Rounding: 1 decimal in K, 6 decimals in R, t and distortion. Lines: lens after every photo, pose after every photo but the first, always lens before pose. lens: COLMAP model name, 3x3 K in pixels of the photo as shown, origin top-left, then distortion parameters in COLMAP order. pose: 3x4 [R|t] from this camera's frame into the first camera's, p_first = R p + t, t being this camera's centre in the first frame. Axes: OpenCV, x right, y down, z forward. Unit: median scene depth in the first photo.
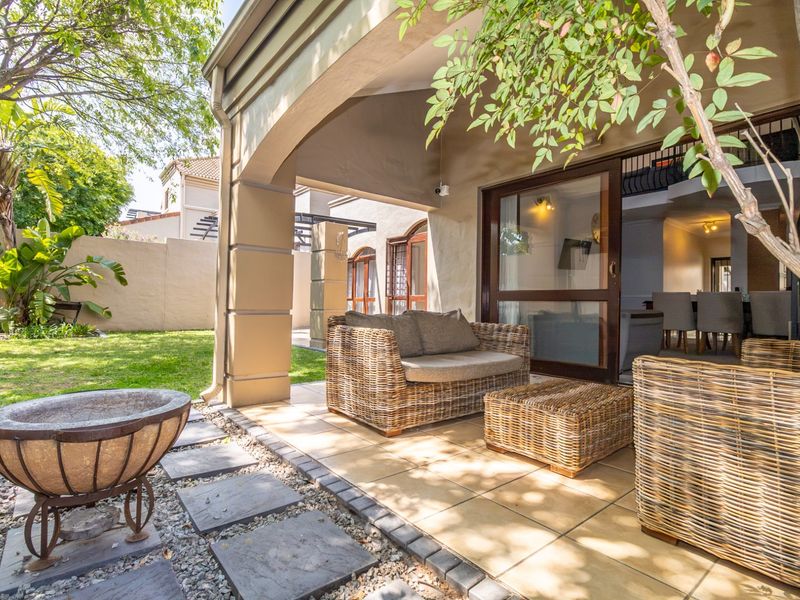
lens RADIAL K [[419.7, 0, 399.9], [0, 419.7, 302.2], [0, 0, 1]] dist [-0.003228, 0.002468]
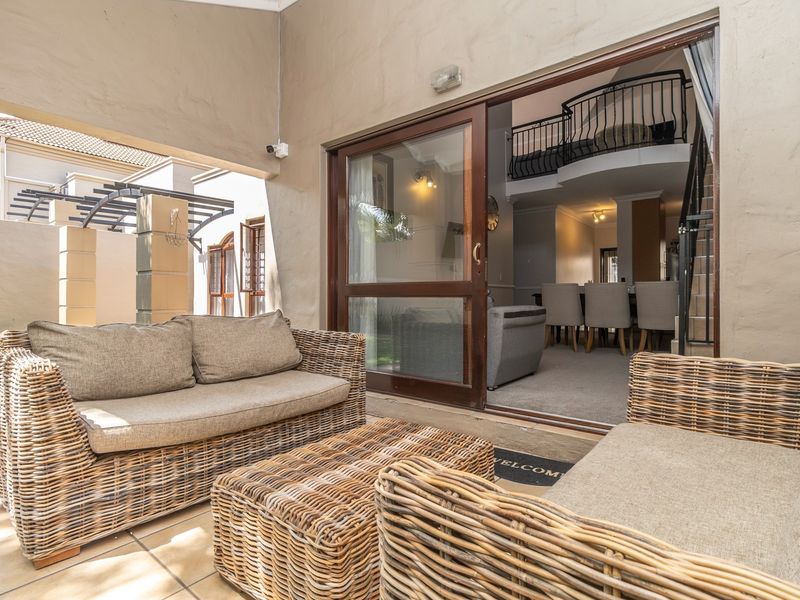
lens RADIAL K [[419.7, 0, 420.9], [0, 419.7, 296.7], [0, 0, 1]] dist [-0.003228, 0.002468]
pose [[0.974233, -0.014677, 0.225065, 0.166411], [0.013884, 0.999891, 0.005107, -0.004982], [-0.225116, -0.001851, 0.974330, 0.206096]]
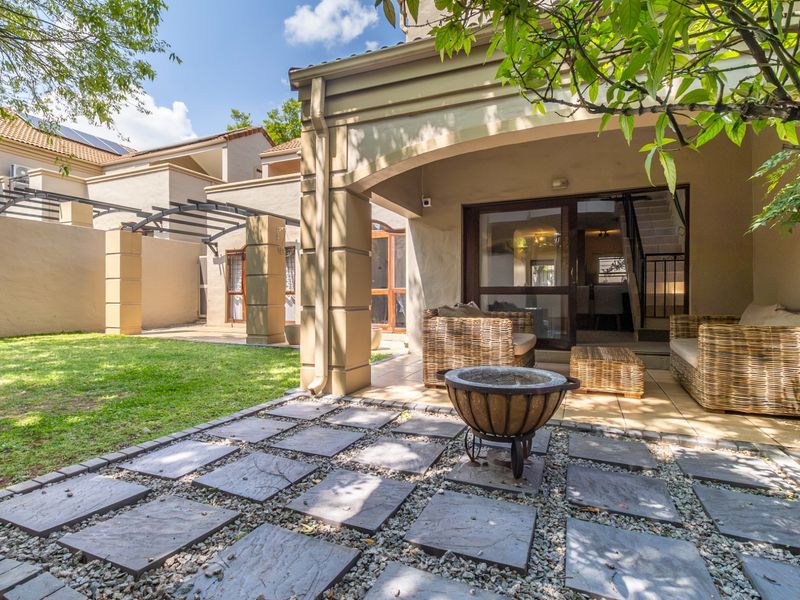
lens RADIAL K [[419.7, 0, 401.1], [0, 419.7, 300.2], [0, 0, 1]] dist [-0.003228, 0.002468]
pose [[0.883354, -0.018985, 0.468321, -0.501580], [0.011350, 0.999753, 0.019120, -0.011781], [-0.468568, -0.011575, 0.883351, -0.022995]]
